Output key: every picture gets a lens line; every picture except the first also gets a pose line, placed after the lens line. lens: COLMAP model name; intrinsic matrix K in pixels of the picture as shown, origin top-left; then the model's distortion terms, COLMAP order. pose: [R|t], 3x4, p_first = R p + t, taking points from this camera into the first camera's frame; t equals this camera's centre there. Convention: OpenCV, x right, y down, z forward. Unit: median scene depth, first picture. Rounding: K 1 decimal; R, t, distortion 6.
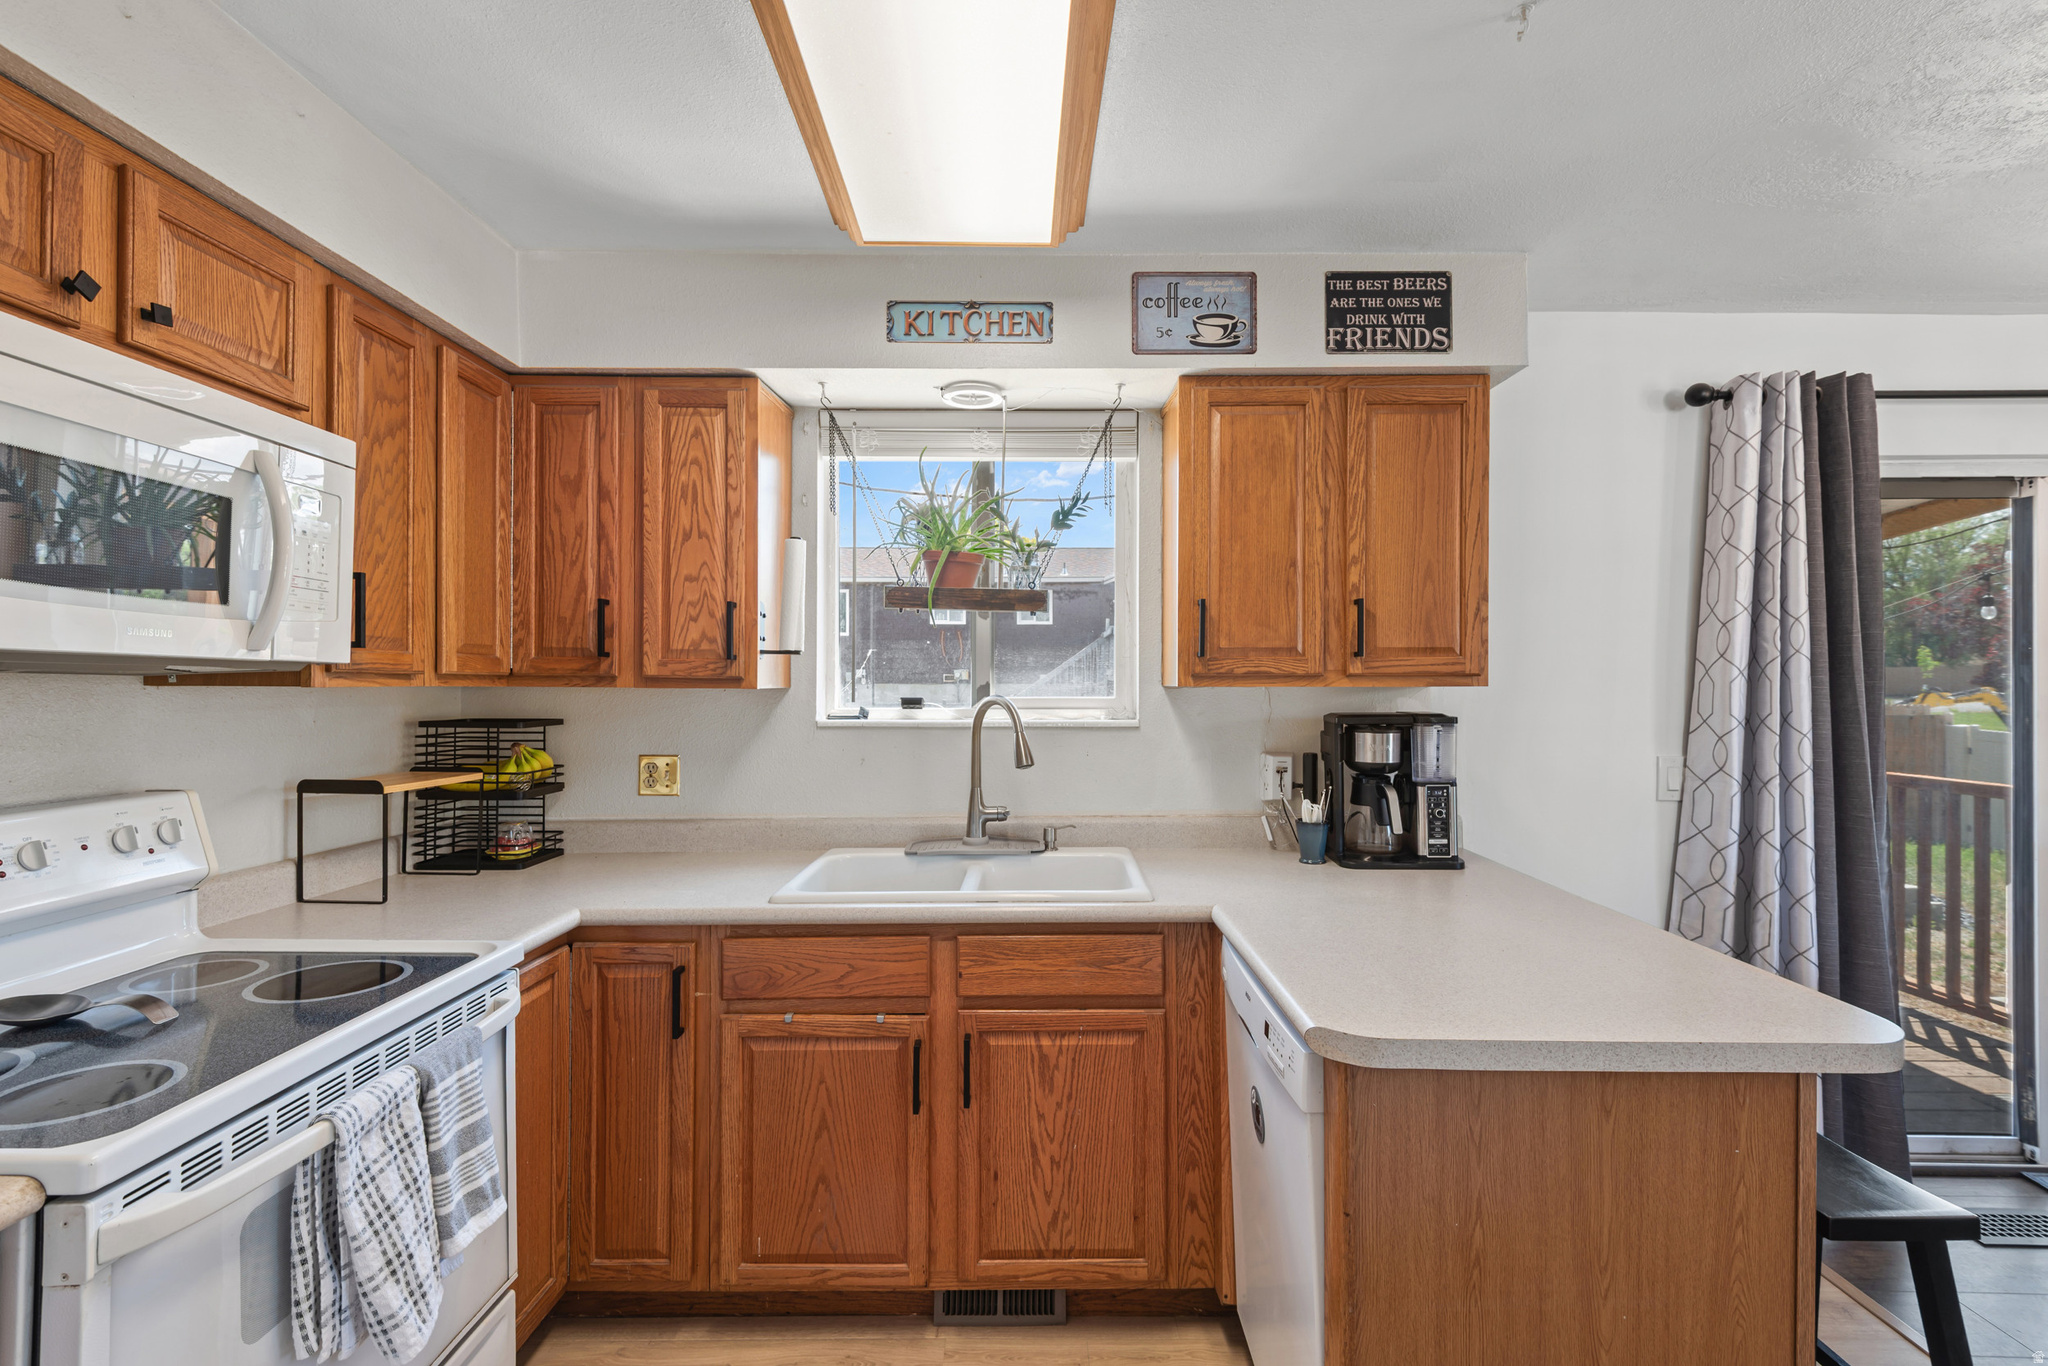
lens RADIAL K [[932.4, 0, 1024.0], [0, 932.4, 683.0], [0, 0, 1]] dist [0.036897, -0.019855]
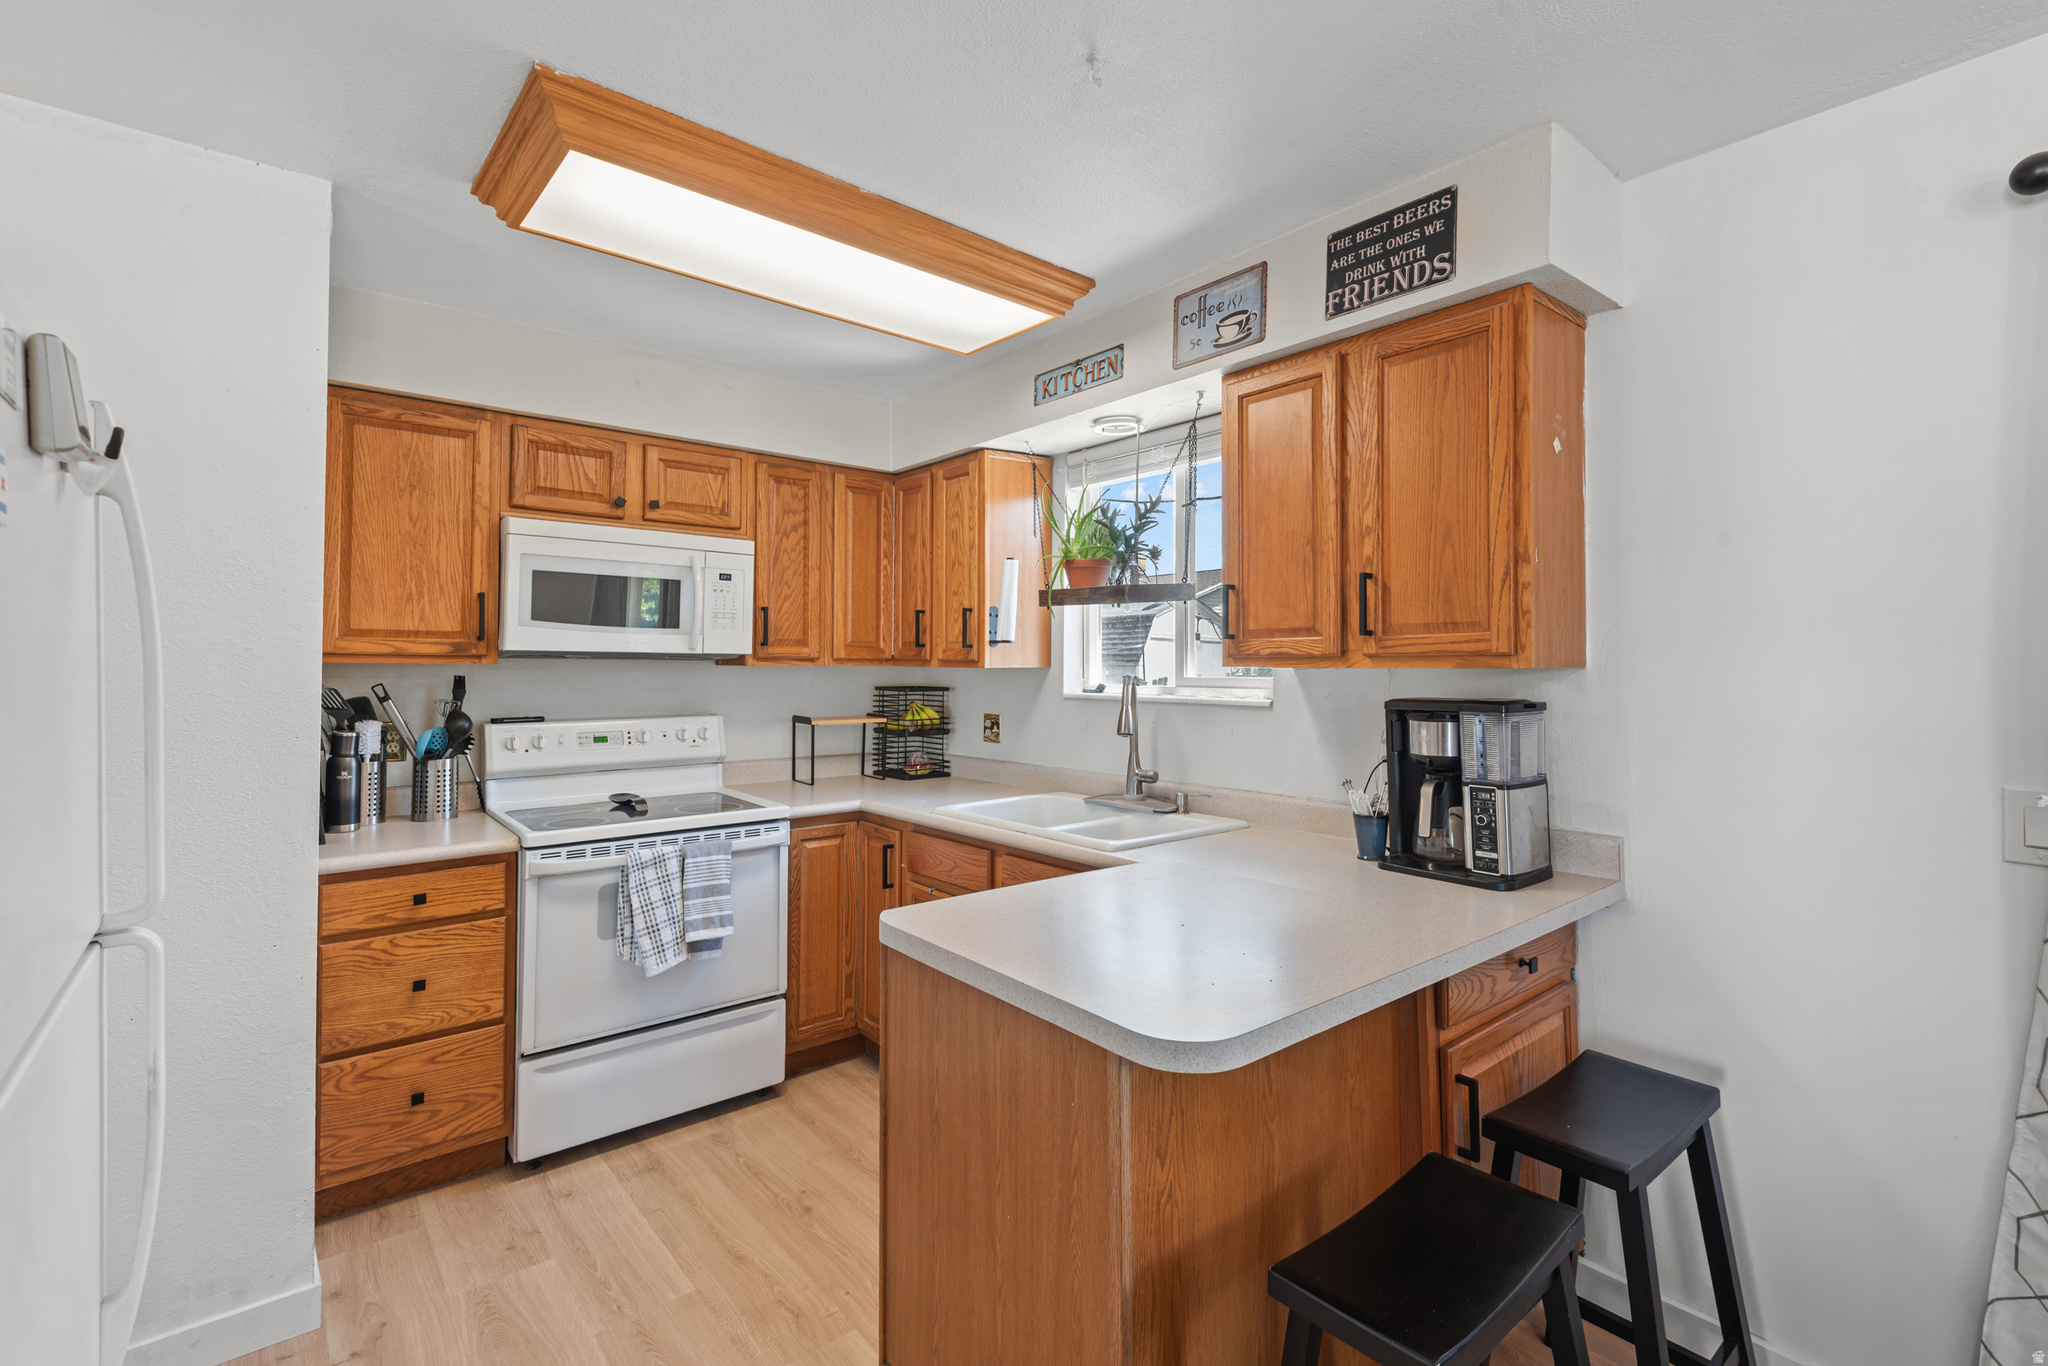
lens RADIAL K [[932.6, 0, 1026.9], [0, 932.6, 645.5], [0, 0, 1]] dist [0.036963, -0.018819]
pose [[0.632023, -0.015389, -0.774797, 0.866129], [-0.000196, 0.999800, -0.020018, 0.000414], [0.774949, 0.012804, 0.631893, 0.160884]]
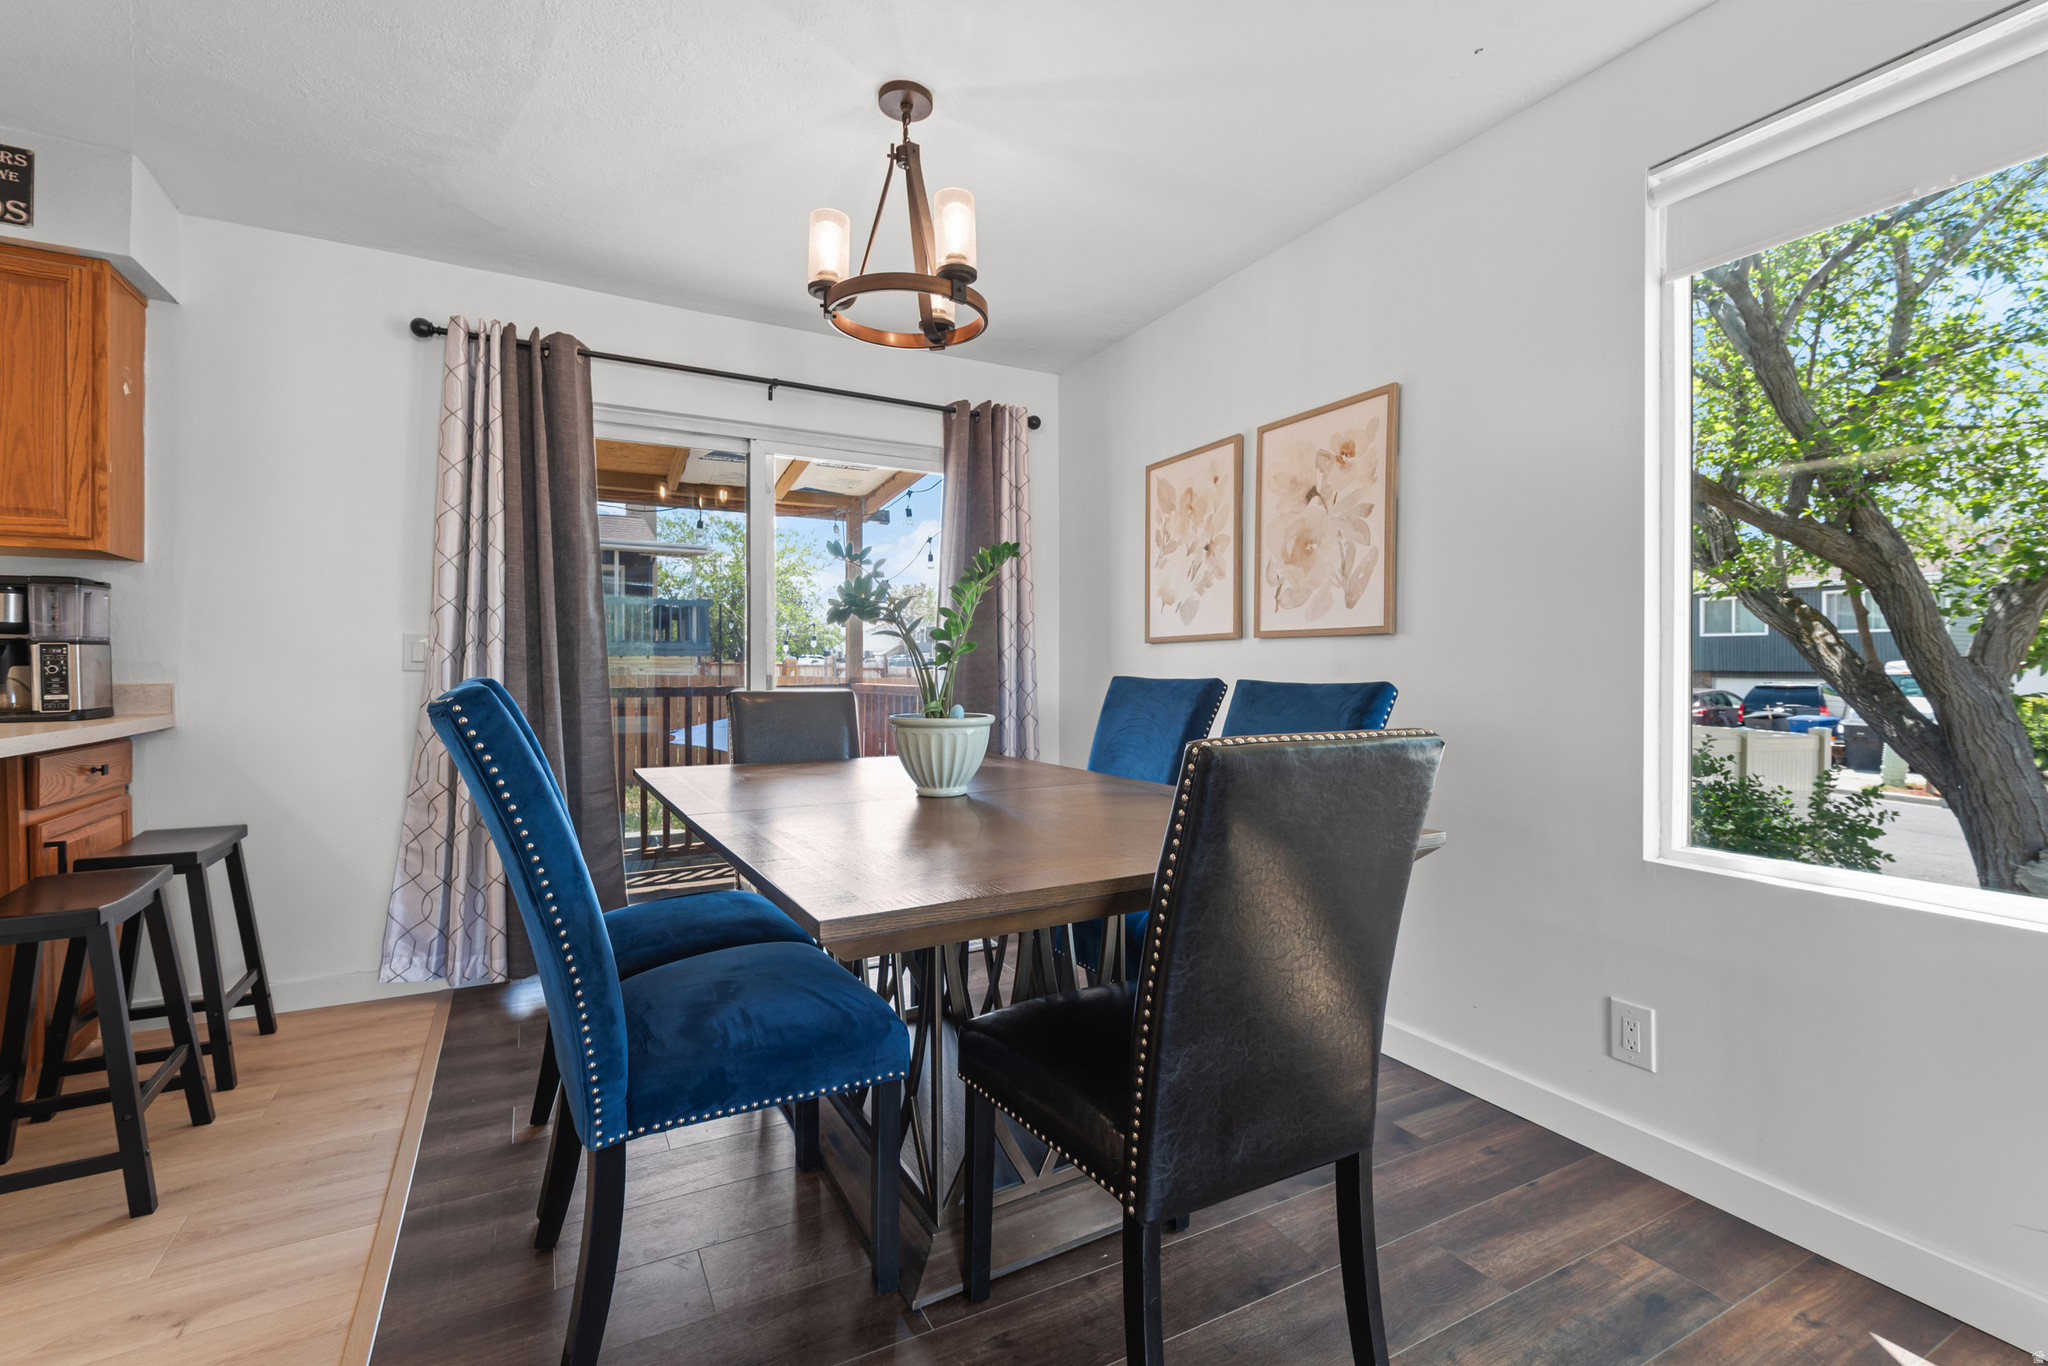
lens RADIAL K [[913.7, 0, 1025.5], [0, 913.7, 666.9], [0, 0, 1]] dist [0.037007, -0.010405]
pose [[0.888478, 0.002400, 0.458913, 0.958358], [-0.001791, 0.999997, -0.001764, 0.140531], [-0.458916, 0.000745, 0.888479, -0.445978]]
